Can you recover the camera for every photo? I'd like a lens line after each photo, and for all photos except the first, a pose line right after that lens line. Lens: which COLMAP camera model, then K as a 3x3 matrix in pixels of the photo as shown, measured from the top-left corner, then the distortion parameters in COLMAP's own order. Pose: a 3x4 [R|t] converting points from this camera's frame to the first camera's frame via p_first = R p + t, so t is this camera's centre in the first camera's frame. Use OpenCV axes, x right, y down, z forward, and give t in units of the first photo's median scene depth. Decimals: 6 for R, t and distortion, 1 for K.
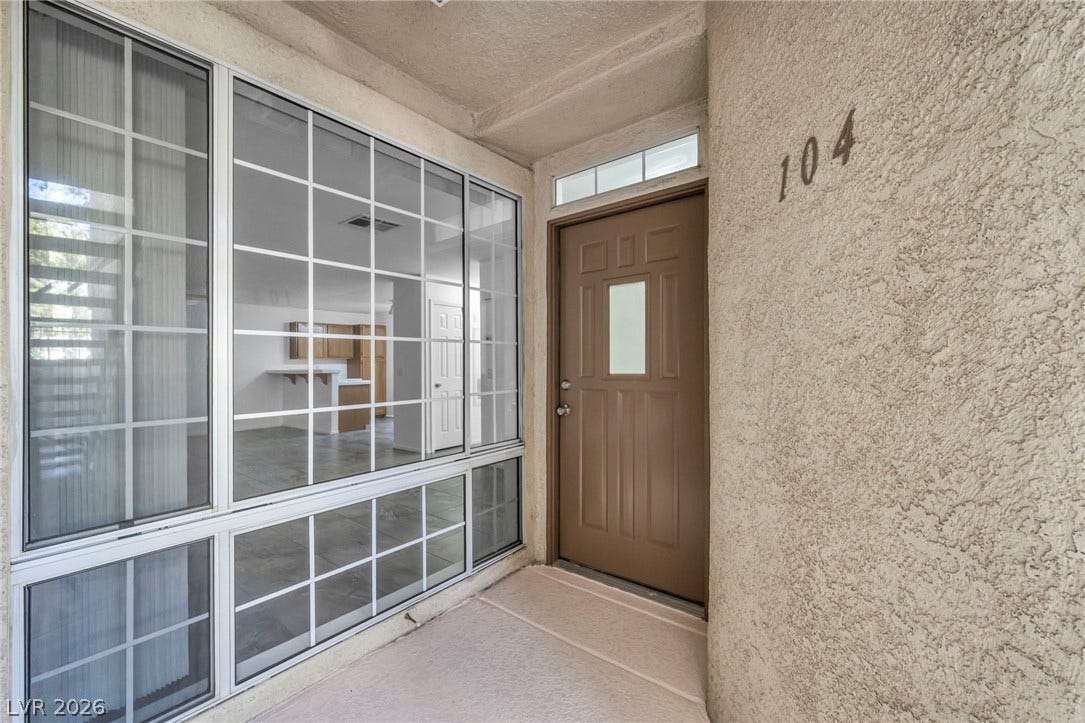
lens RADIAL K [[448.8, 0, 542.5], [0, 448.8, 361.5], [0, 0, 1]] dist [-0.000471, -0.000018]
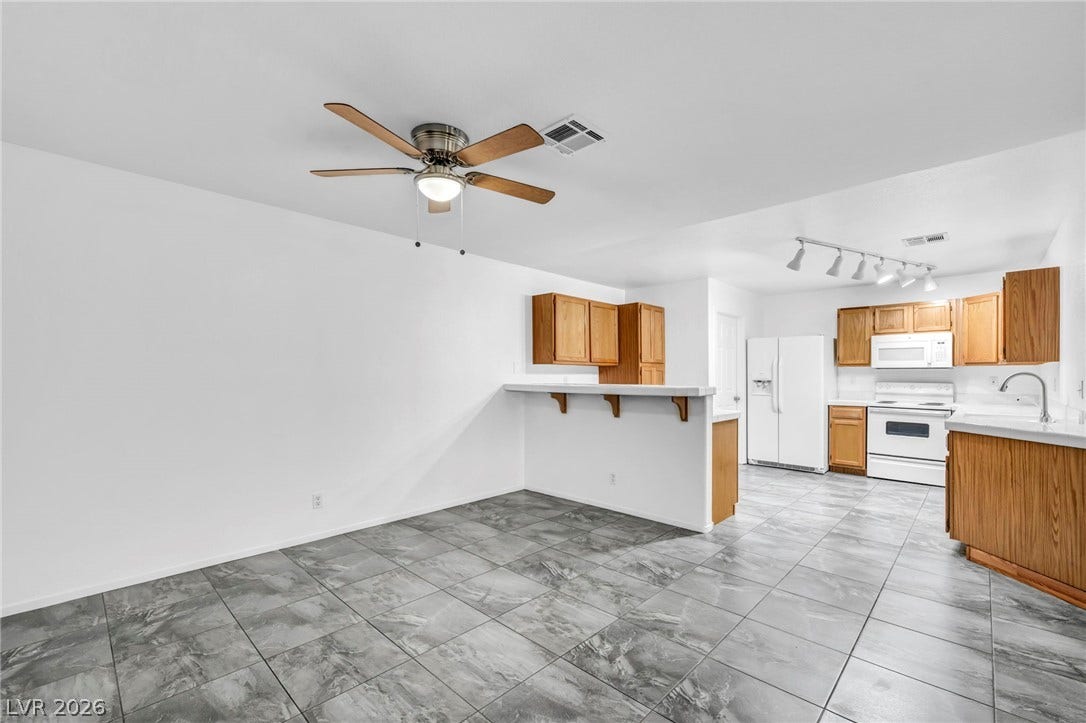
lens RADIAL K [[458.8, 0, 544.4], [0, 458.8, 377.8], [0, 0, 1]] dist [0.001256, -0.000068]
pose [[0.996474, 0.013814, -0.082756, -0.523365], [-0.013018, 0.999864, 0.010153, 0.005467], [0.082885, -0.009040, 0.996518, 0.470245]]
